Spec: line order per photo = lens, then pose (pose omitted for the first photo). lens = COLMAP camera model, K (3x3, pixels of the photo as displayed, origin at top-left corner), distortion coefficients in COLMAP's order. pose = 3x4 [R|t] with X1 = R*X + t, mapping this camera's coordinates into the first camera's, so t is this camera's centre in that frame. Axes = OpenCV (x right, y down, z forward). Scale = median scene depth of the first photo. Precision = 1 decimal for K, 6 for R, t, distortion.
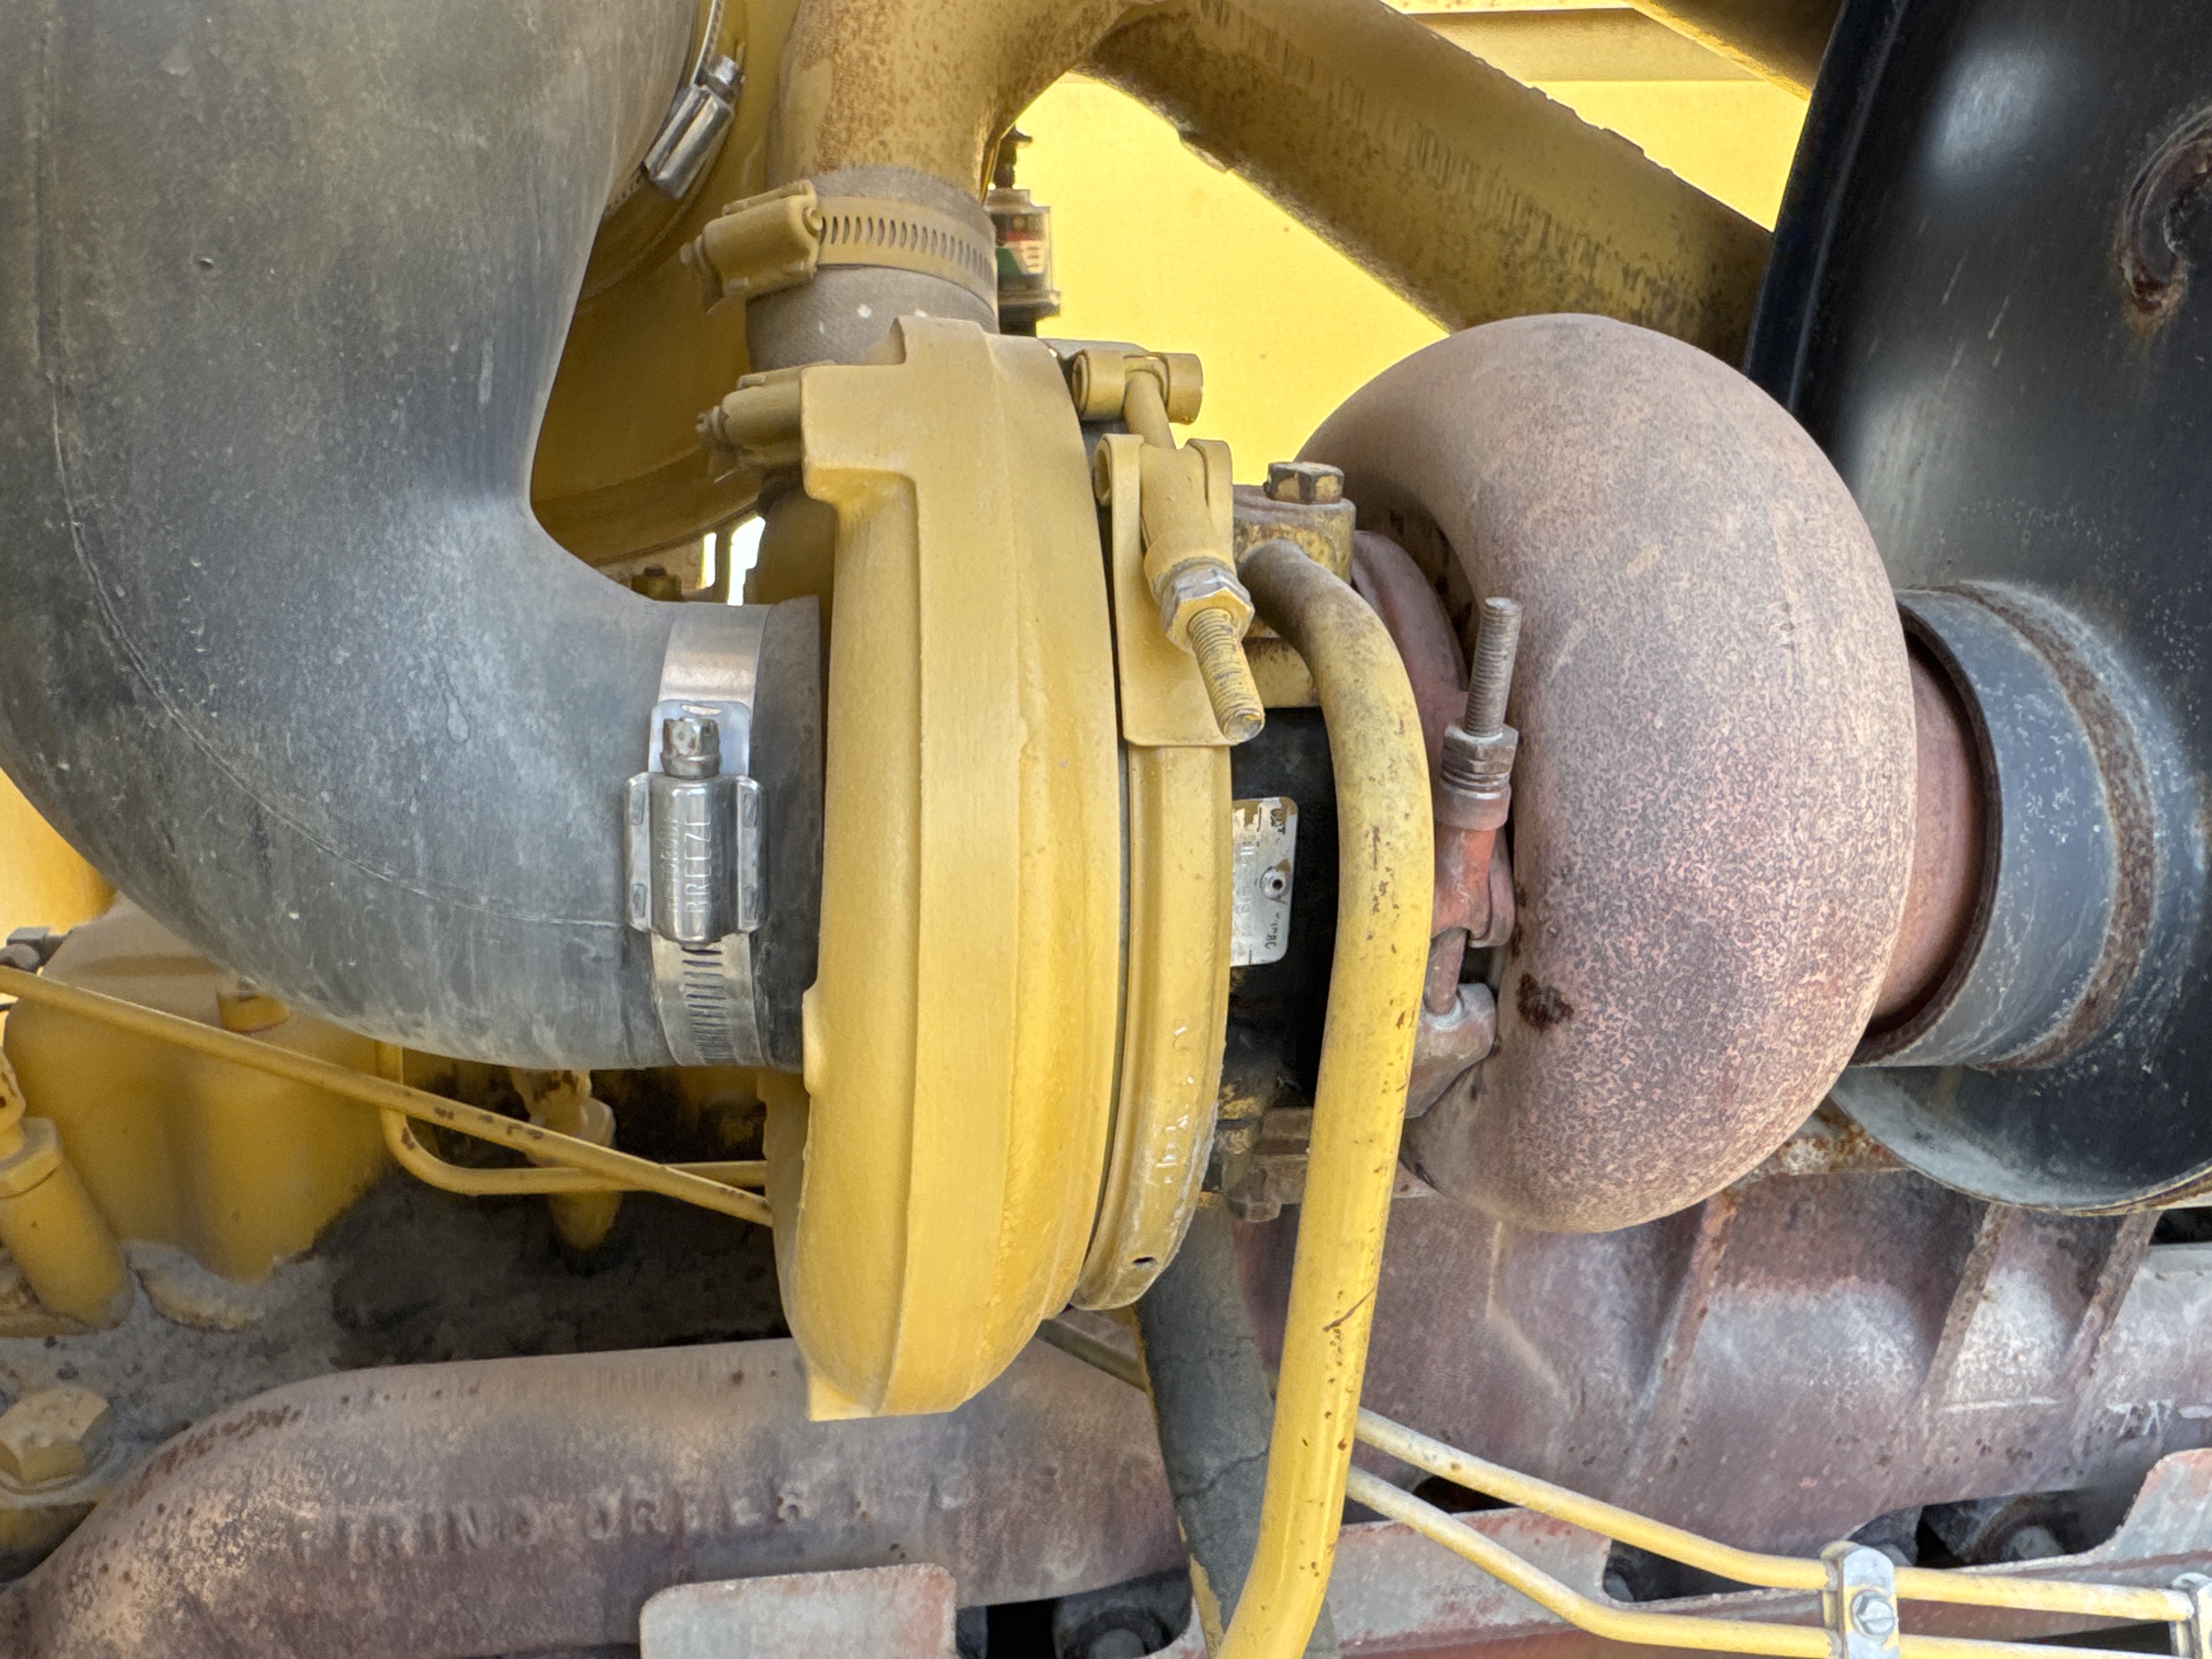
lens RADIAL K [[1559.9, 0, 1106.0], [0, 1559.9, 829.5], [0, 0, 1]] dist [0.003590, -0.085827]
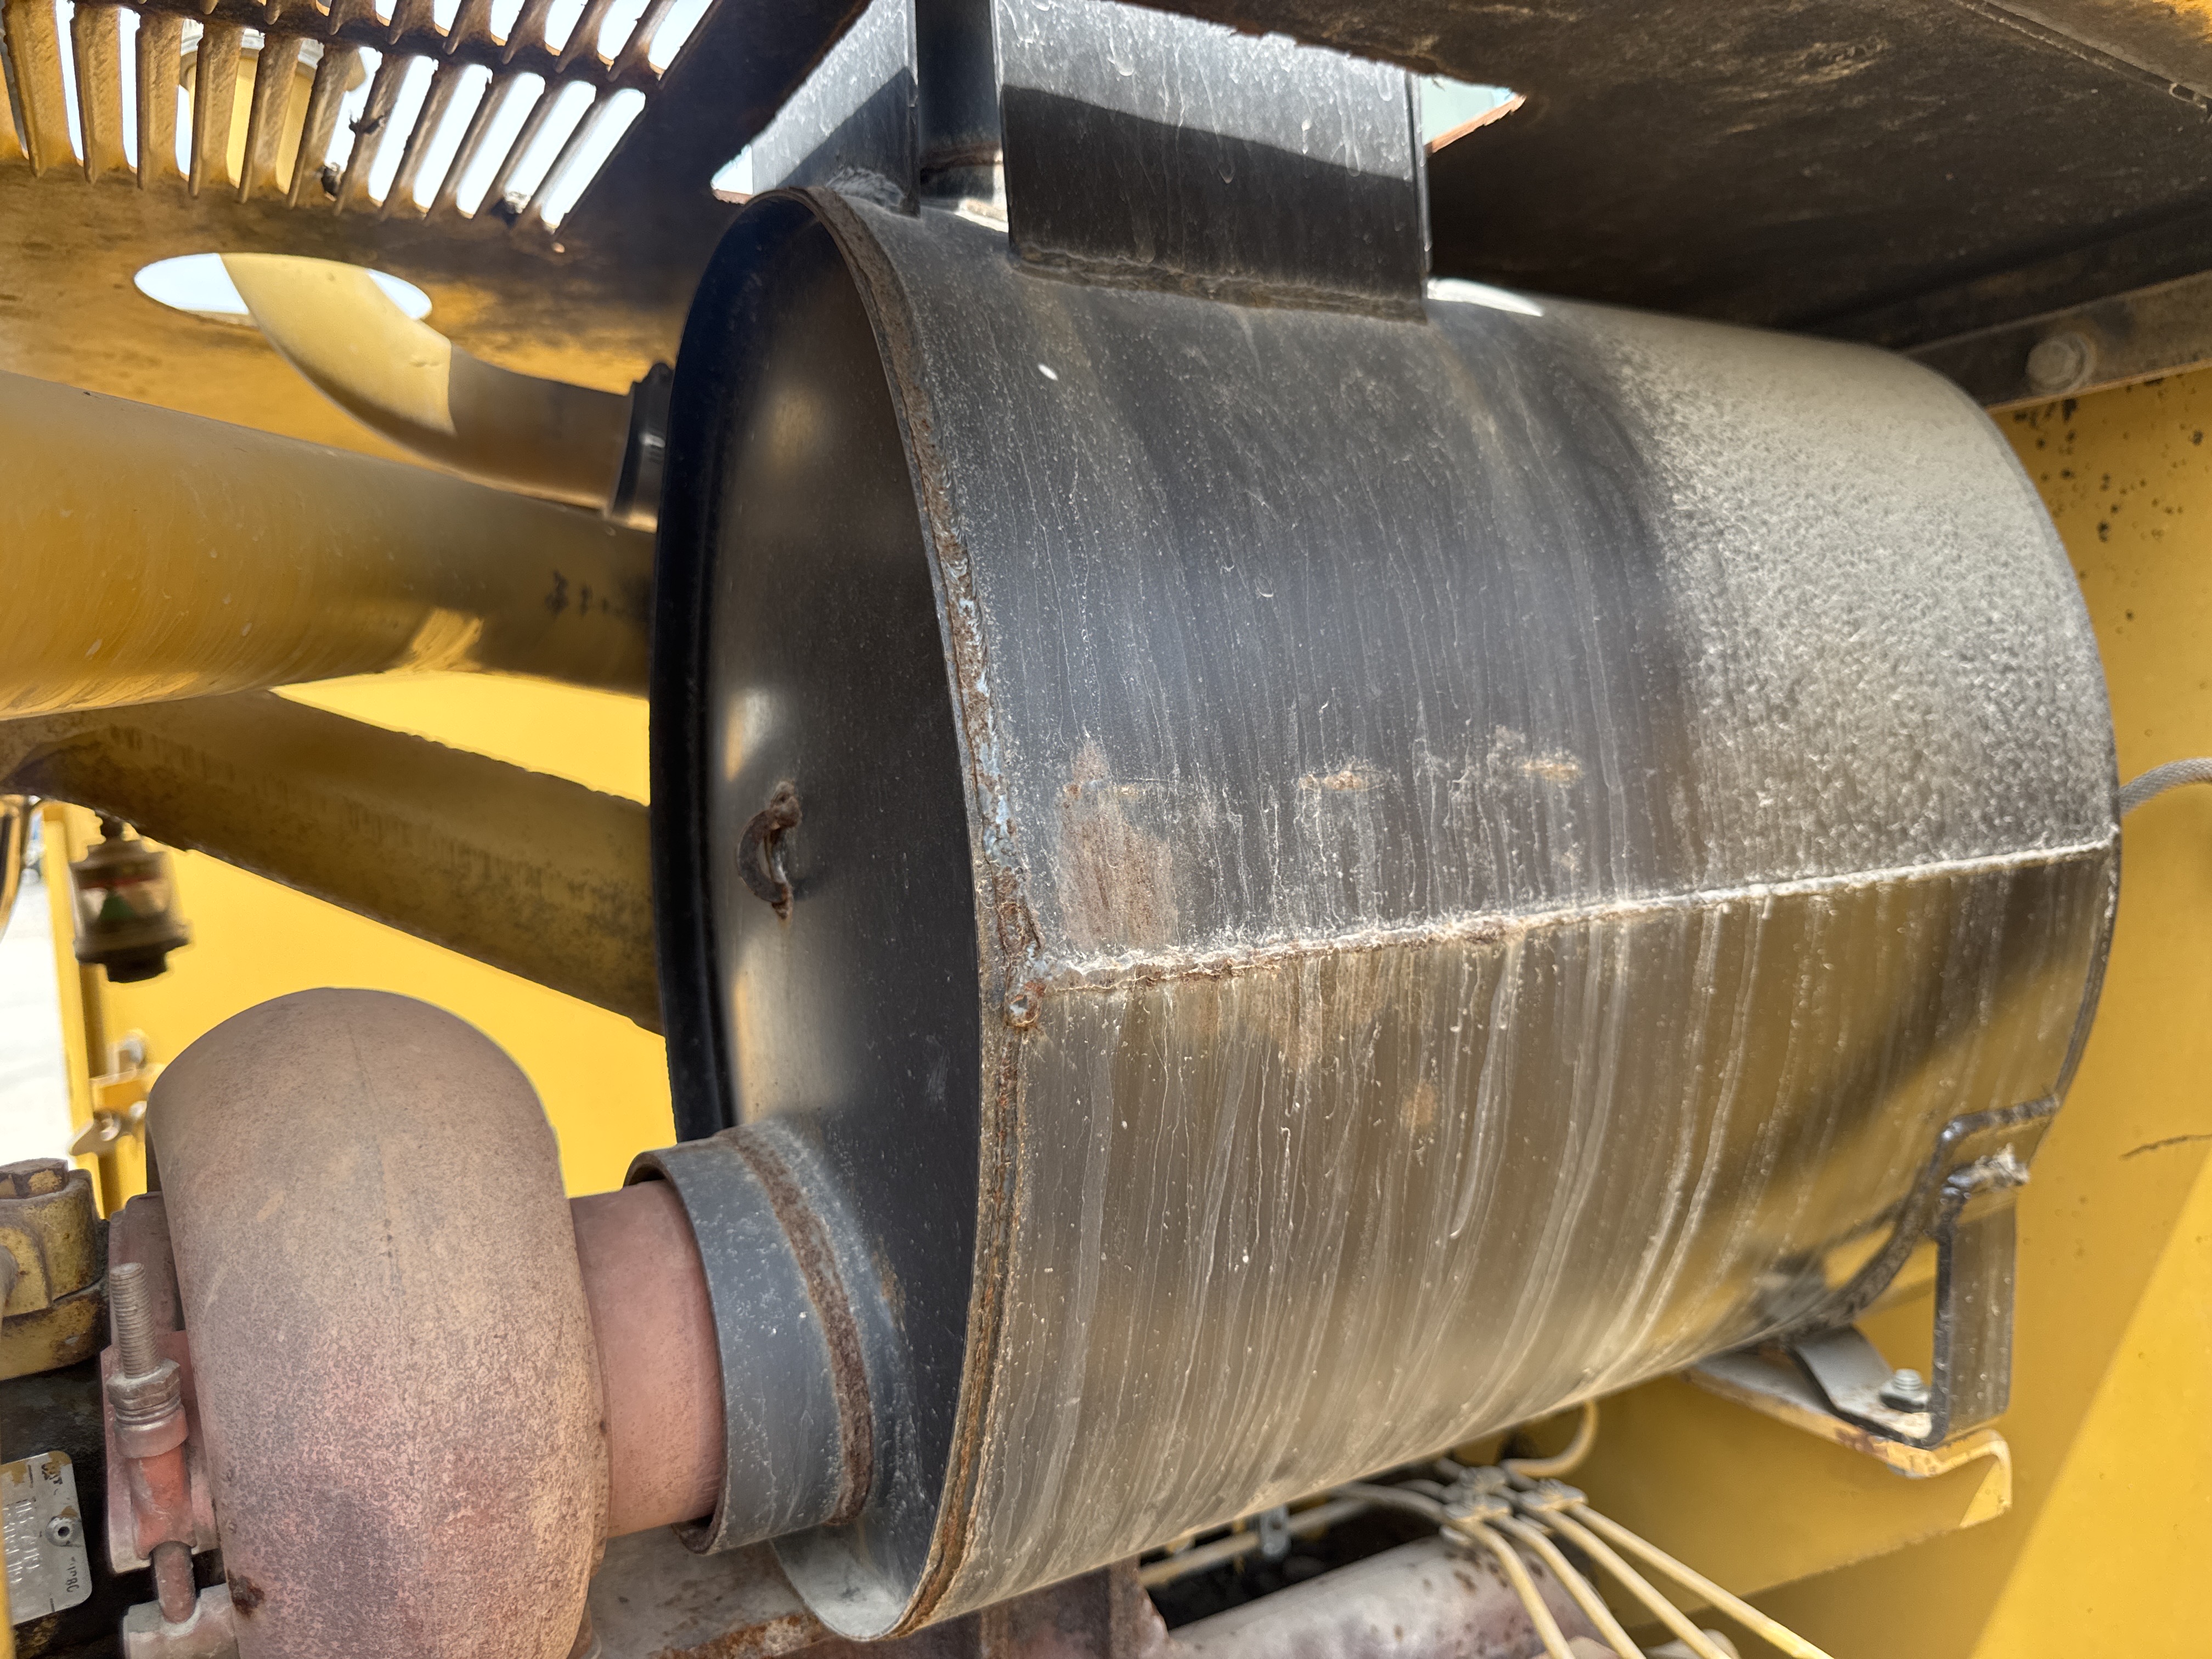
lens RADIAL K [[1605.9, 0, 1115.7], [0, 1605.9, 837.5], [0, 0, 1]] dist [-0.019690, 0.000390]
pose [[0.933680, -0.125520, 0.335390, 0.584641], [0.218830, 0.941338, -0.256897, 0.028784], [-0.283469, 0.313253, 0.906376, -0.464994]]
